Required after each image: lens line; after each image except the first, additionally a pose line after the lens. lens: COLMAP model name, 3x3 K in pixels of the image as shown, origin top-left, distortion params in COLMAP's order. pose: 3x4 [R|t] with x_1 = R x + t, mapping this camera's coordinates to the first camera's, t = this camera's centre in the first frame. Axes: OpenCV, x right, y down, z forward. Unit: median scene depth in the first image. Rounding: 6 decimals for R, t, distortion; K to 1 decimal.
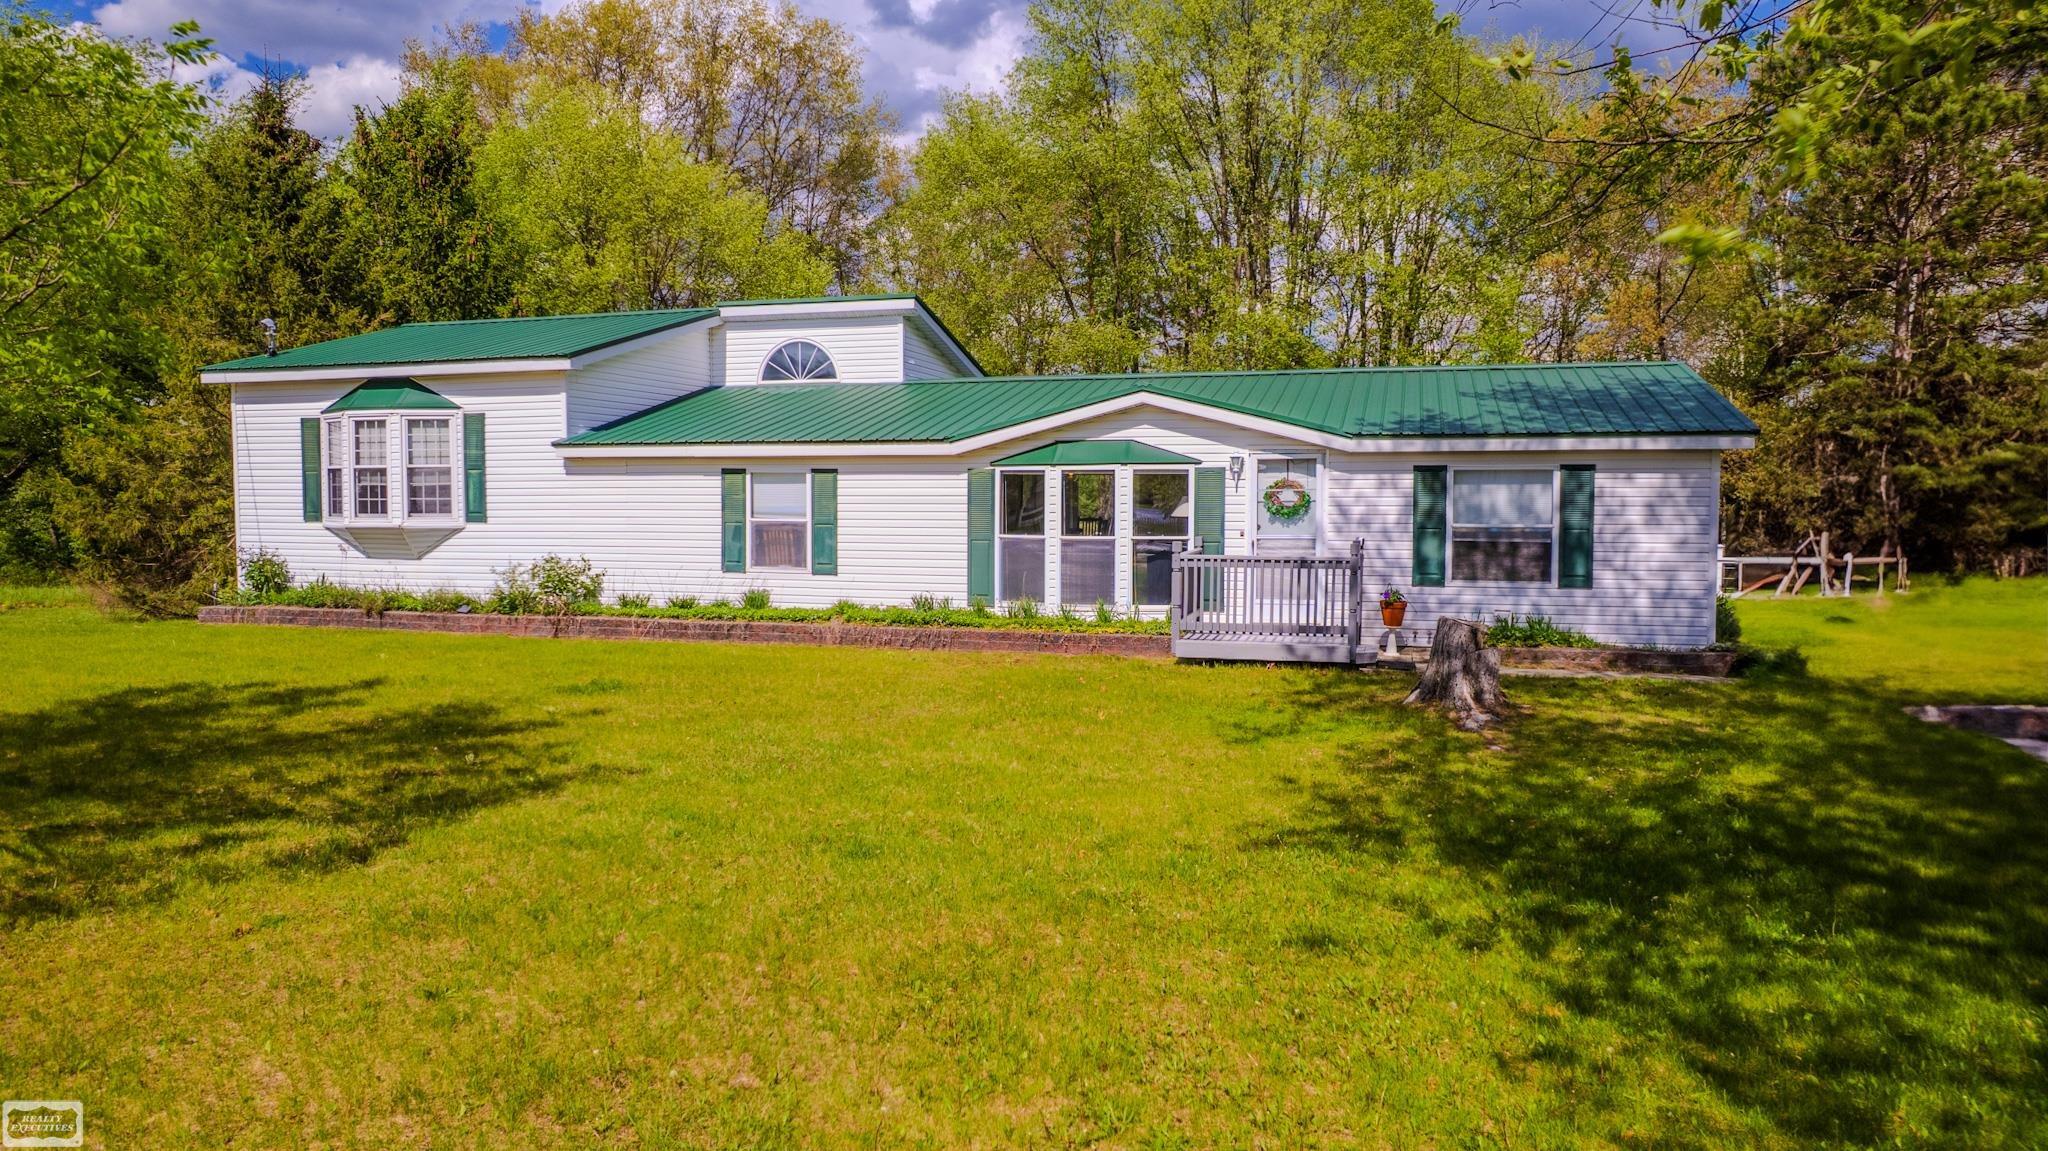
lens RADIAL K [[1510.8, 0, 1026.5], [0, 1510.8, 568.9], [0, 0, 1]] dist [-0.036216, -0.000966]
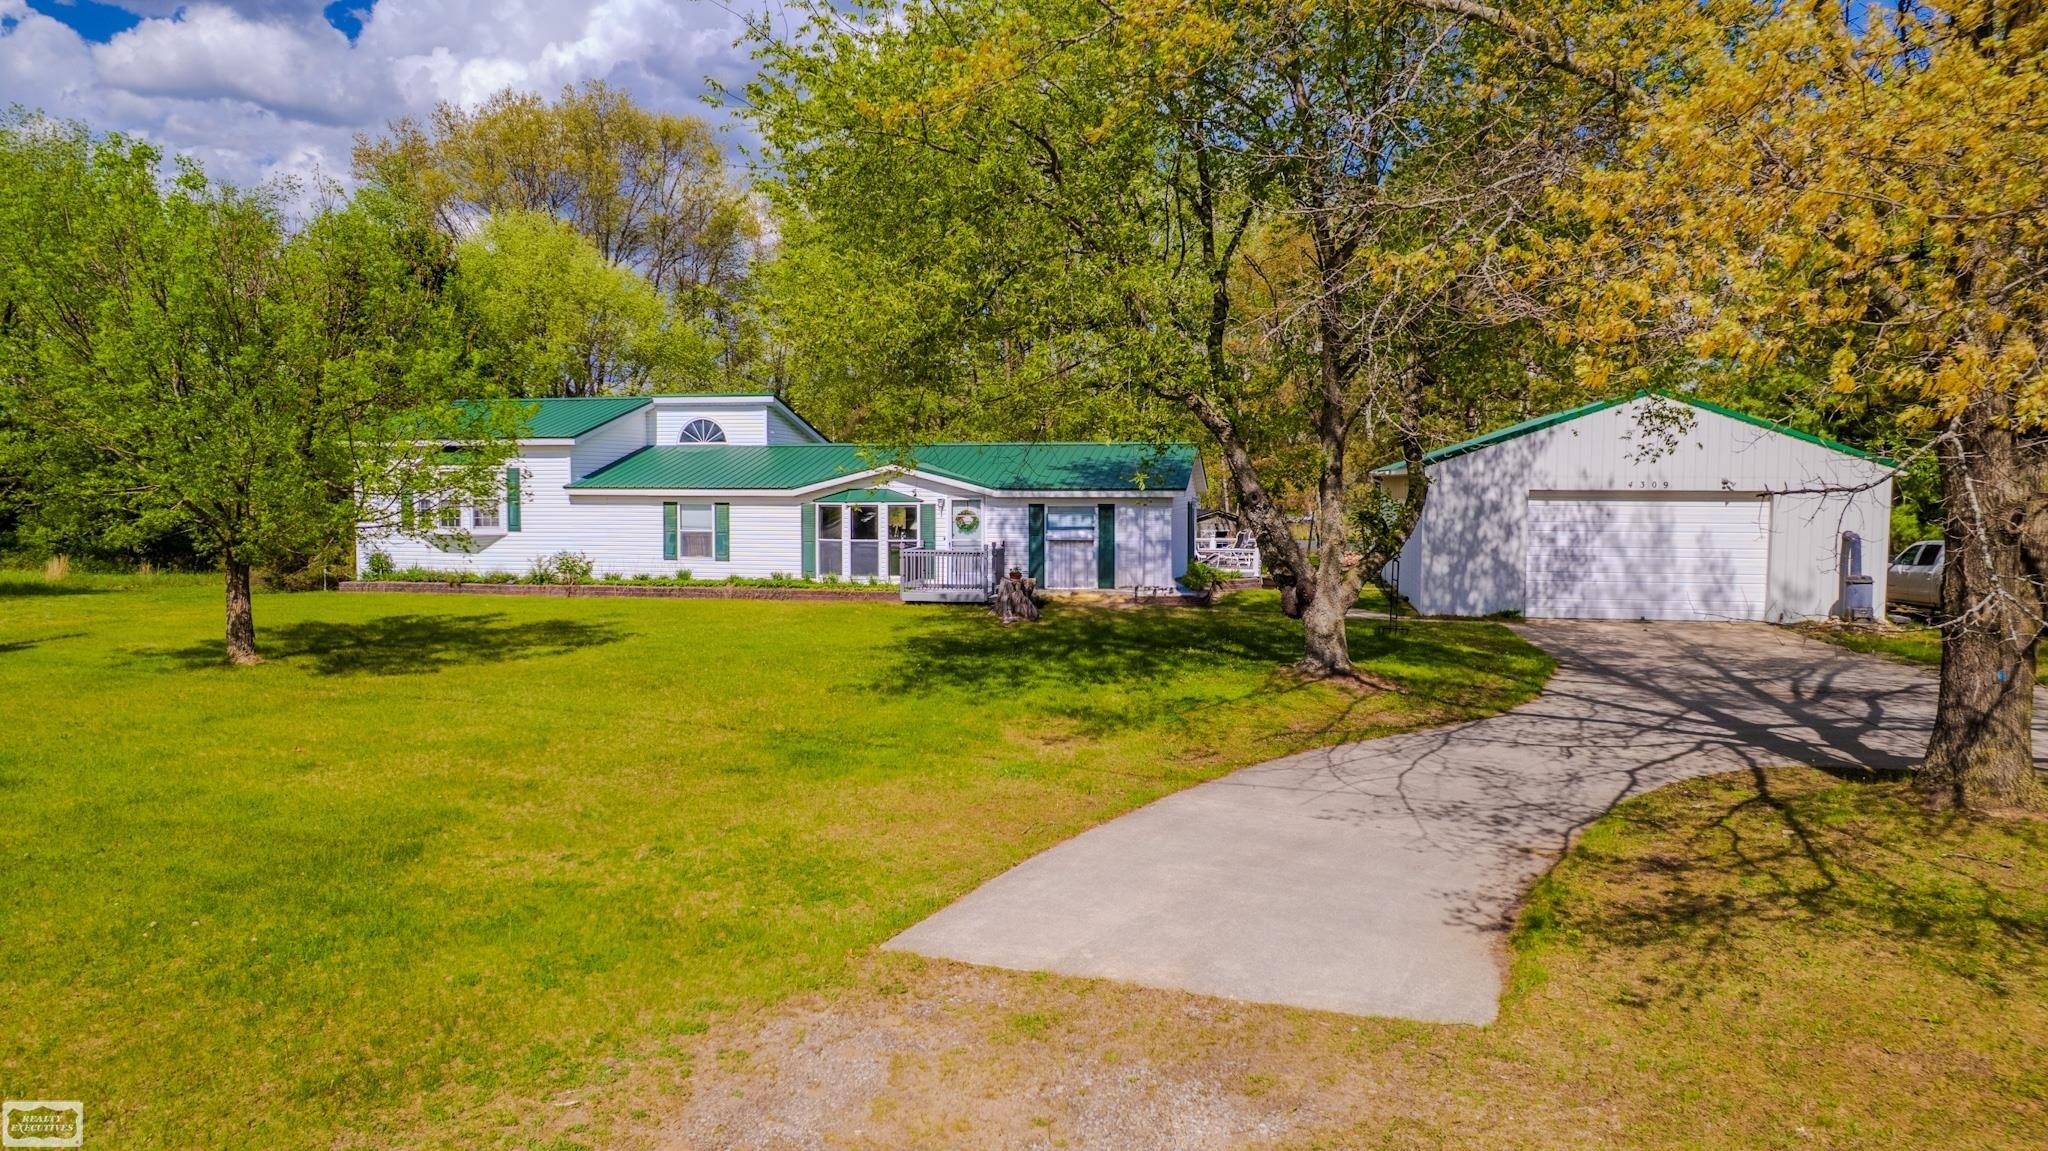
lens RADIAL K [[1510.8, 0, 1018.8], [0, 1510.8, 577.8], [0, 0, 1]] dist [-0.036216, -0.000966]
pose [[0.997060, -0.003725, 0.076536, 0.080391], [0.002921, 0.999939, 0.010610, 0.005693], [-0.076571, -0.010356, 0.997010, -0.814154]]
